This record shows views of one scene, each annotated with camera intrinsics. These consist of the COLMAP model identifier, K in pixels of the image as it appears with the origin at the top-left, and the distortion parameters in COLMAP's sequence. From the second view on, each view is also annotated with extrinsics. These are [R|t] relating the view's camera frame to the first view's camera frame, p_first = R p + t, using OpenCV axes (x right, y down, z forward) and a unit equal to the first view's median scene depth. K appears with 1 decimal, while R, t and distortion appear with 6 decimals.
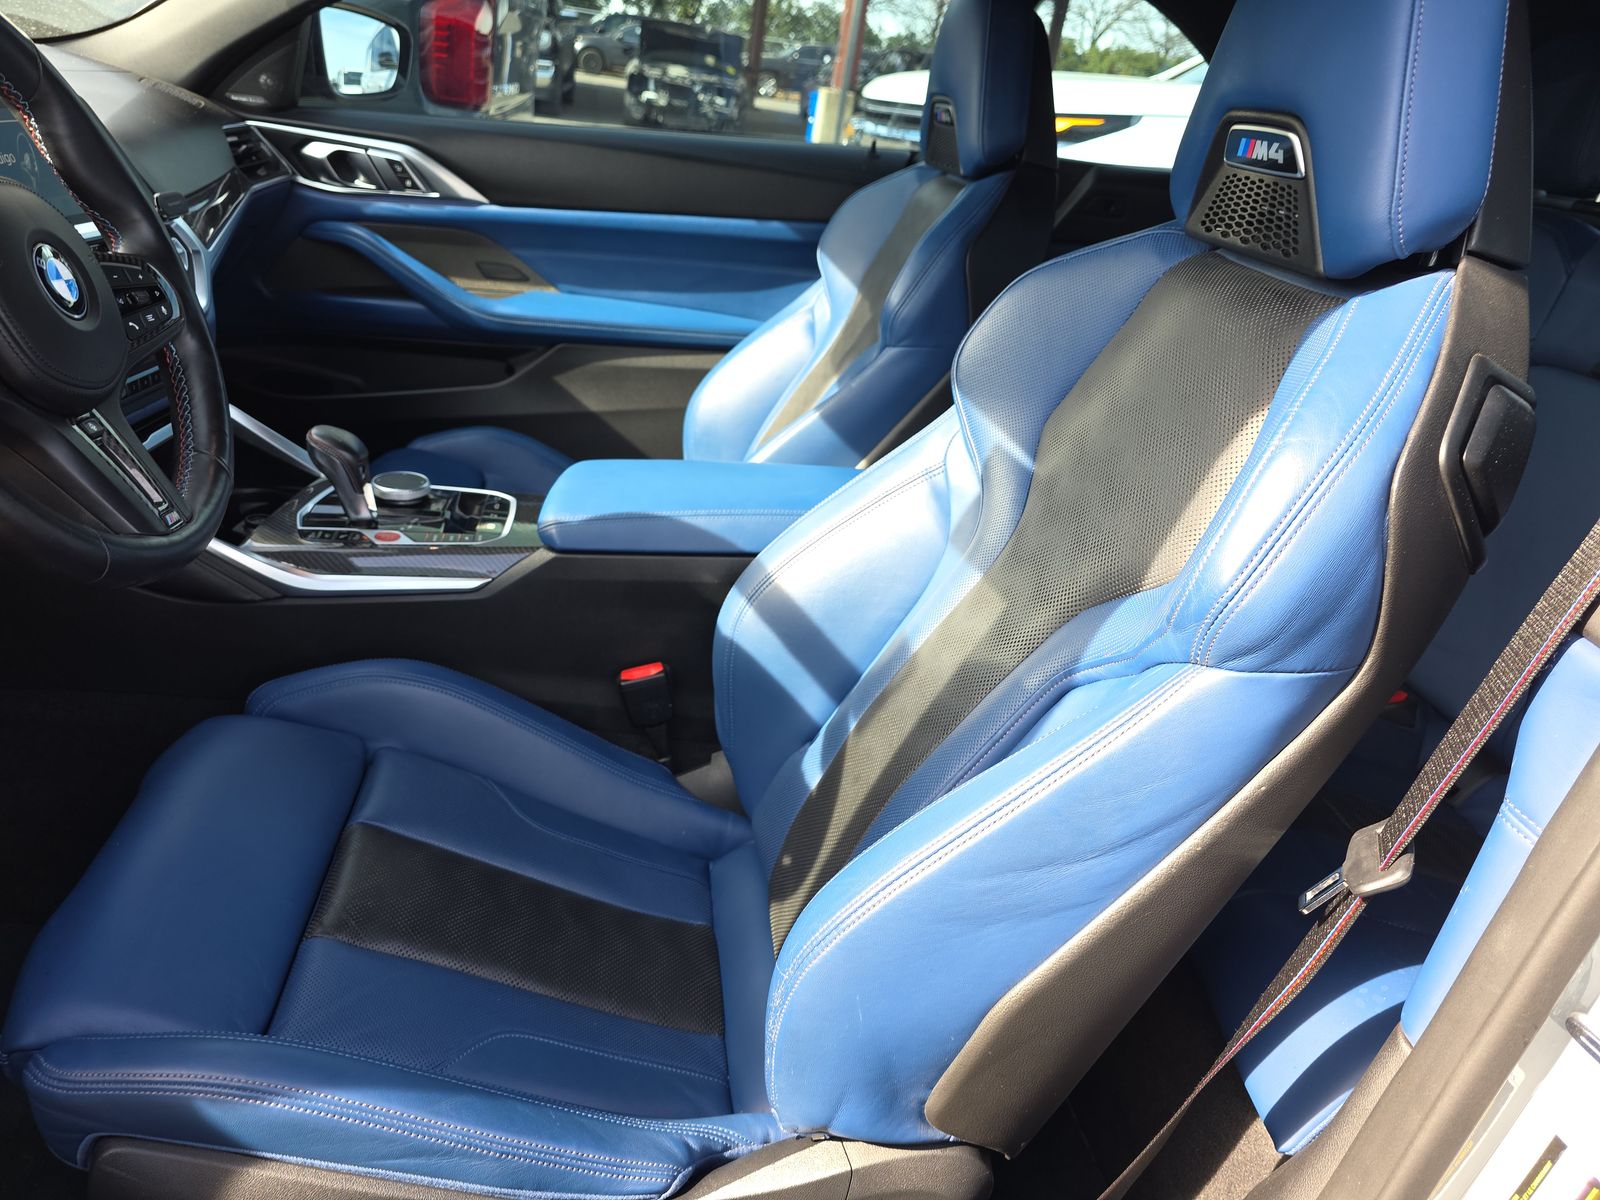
lens RADIAL K [[1074.6, 0, 799.8], [0, 1074.6, 607.5], [0, 0, 1]] dist [0.020968, -0.025460]
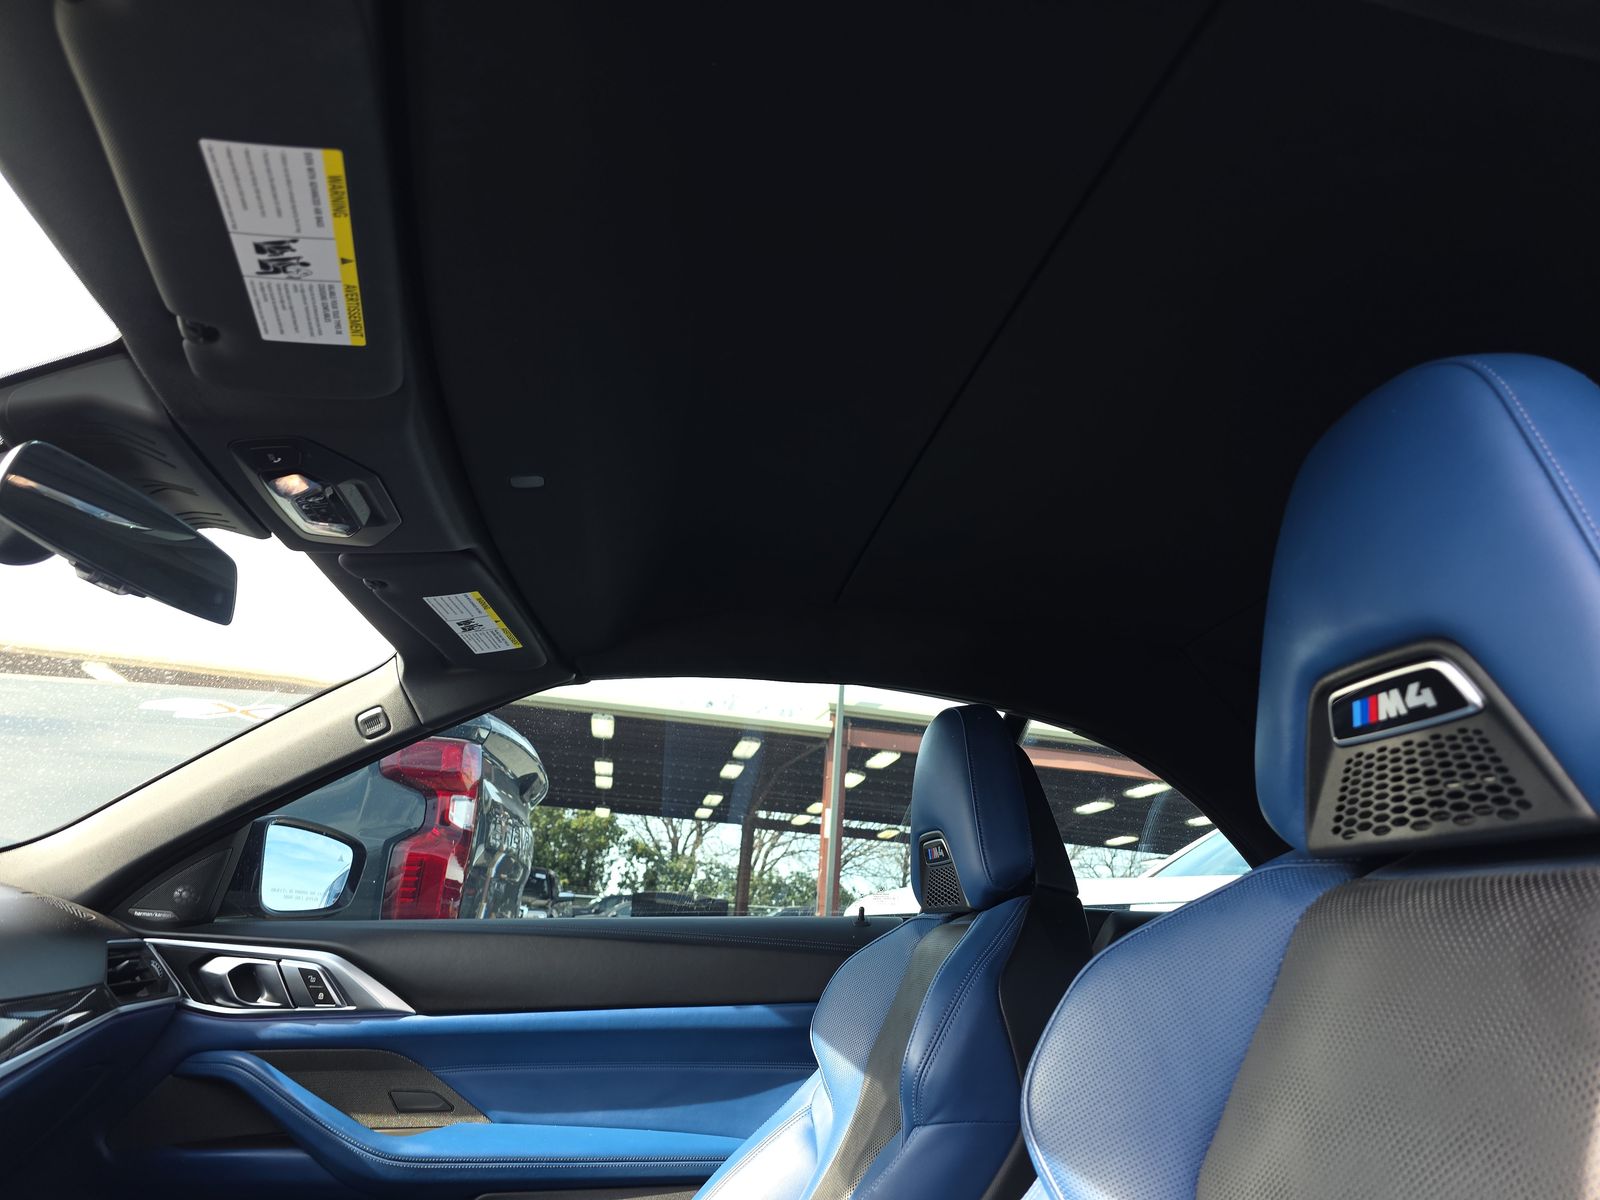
lens RADIAL K [[1058.3, 0, 794.2], [0, 1058.3, 590.4], [0, 0, 1]] dist [0.033790, -0.034485]
pose [[0.996332, -0.078101, 0.034963, 0.002791], [0.080130, 0.708201, -0.701448, -0.002219], [0.030023, 0.701677, 0.711862, 0.191342]]
